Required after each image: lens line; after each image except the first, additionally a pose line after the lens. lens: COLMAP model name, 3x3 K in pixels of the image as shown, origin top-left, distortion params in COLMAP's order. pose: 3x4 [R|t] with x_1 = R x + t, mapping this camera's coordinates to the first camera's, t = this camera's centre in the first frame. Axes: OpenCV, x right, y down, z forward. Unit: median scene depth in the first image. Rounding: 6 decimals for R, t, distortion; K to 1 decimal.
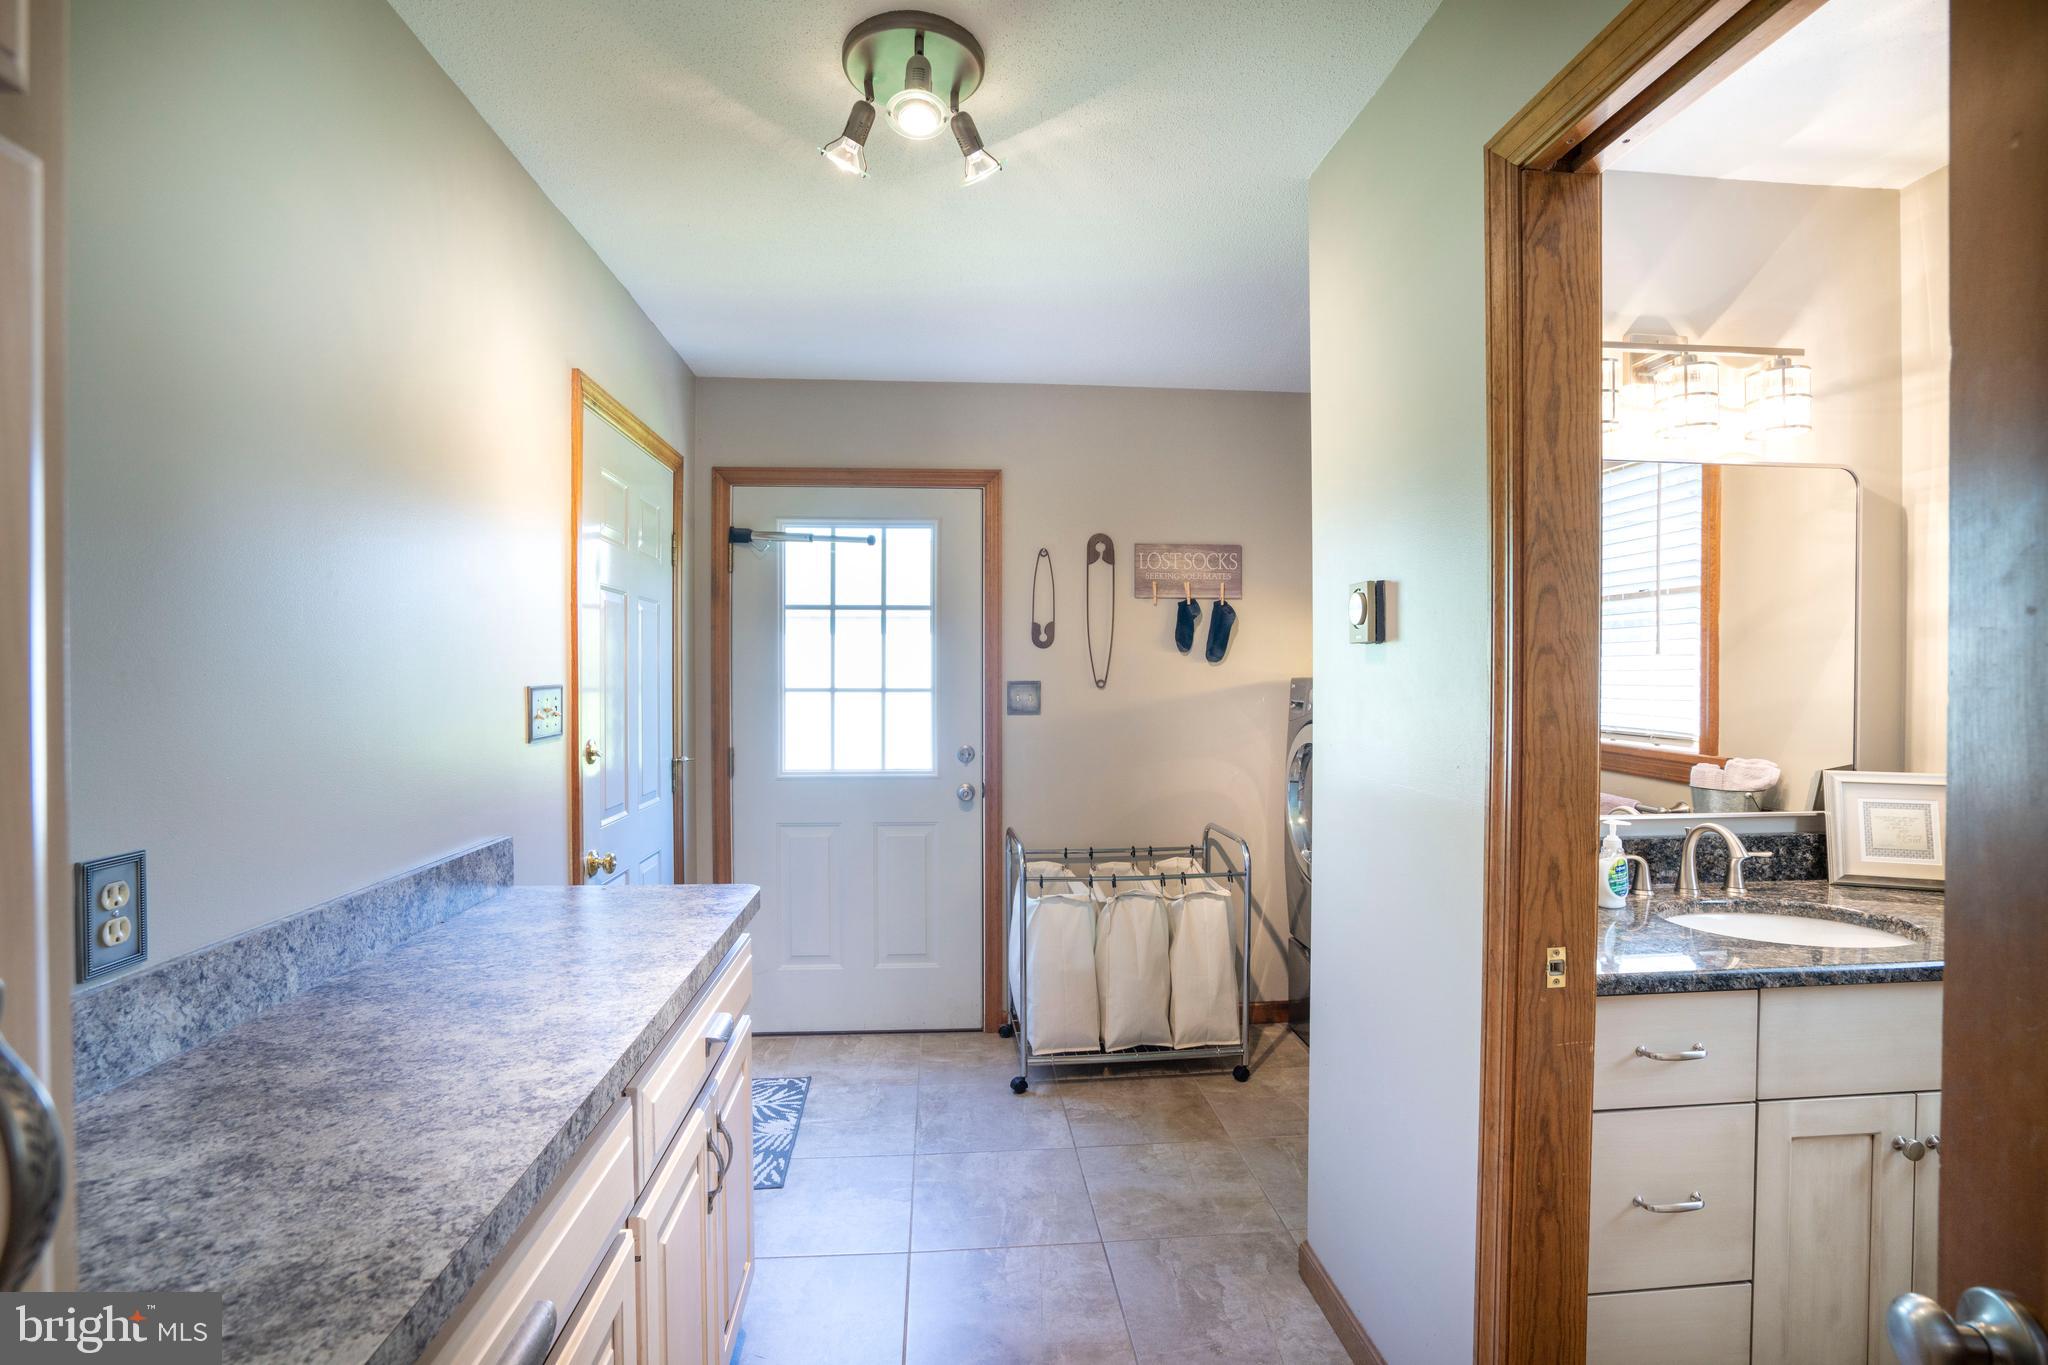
lens RADIAL K [[943.7, 0, 1010.9], [0, 943.7, 690.6], [0, 0, 1]] dist [-0.052649, 0.016853]
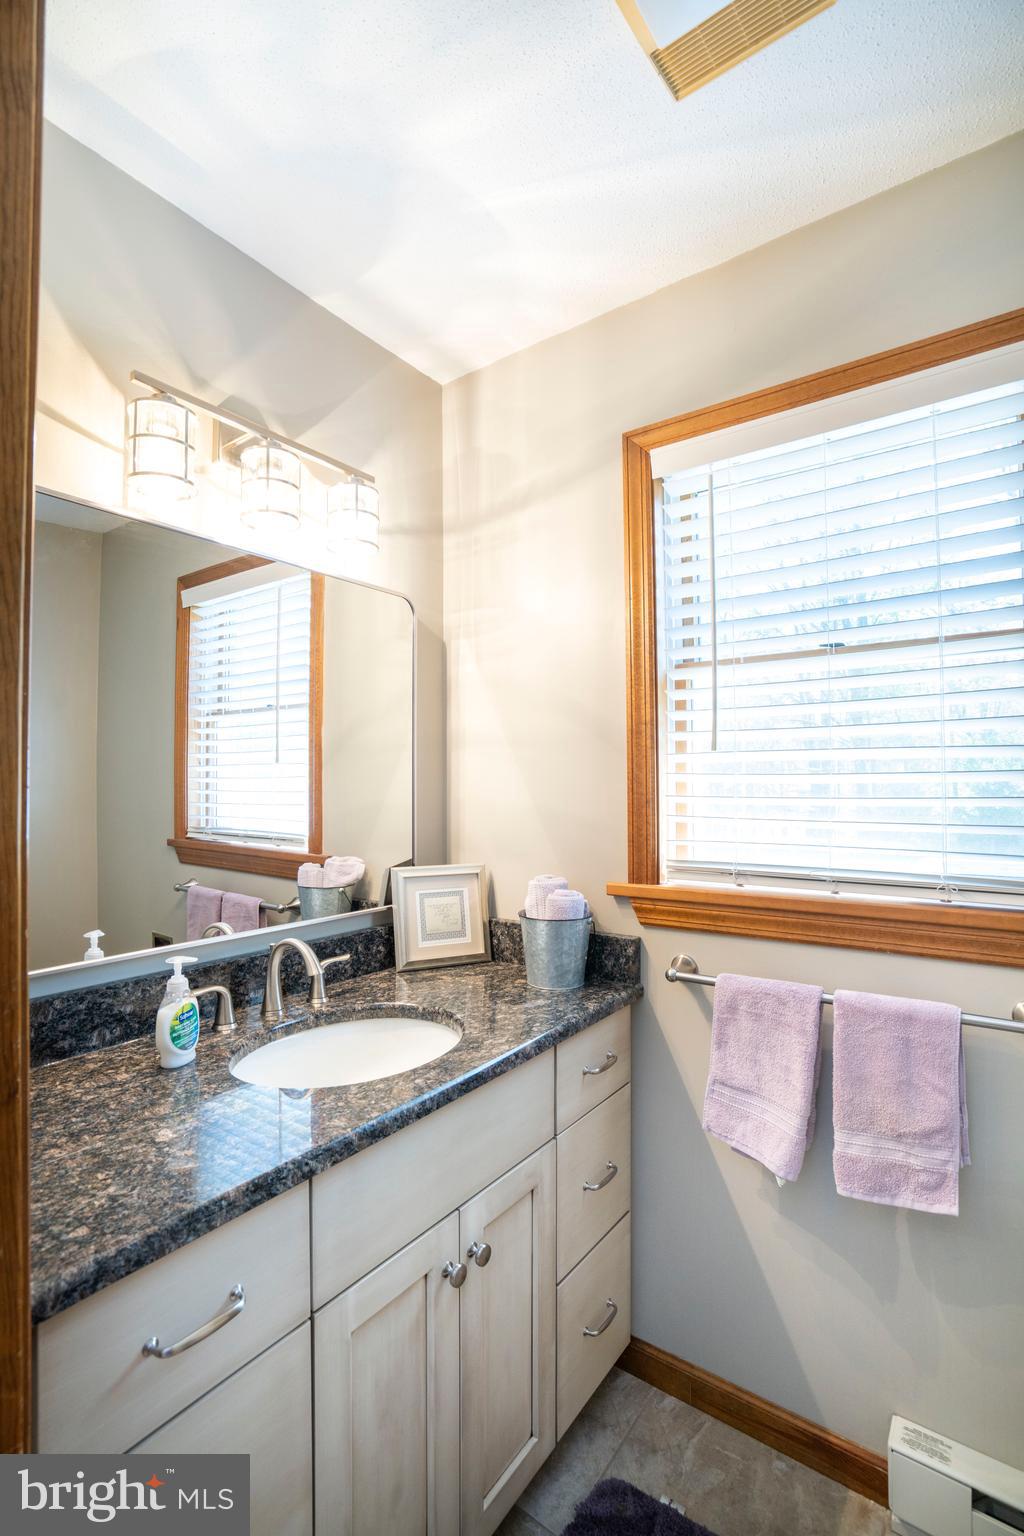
lens RADIAL K [[707.7, 0, 503.6], [0, 707.7, 768.6], [0, 0, 1]] dist [-0.052649, 0.016853]
pose [[0.658964, 0.017510, 0.751971, 0.345004], [0.012585, 0.999332, -0.034298, -0.001274], [-0.752070, 0.032065, 0.658303, 0.342895]]
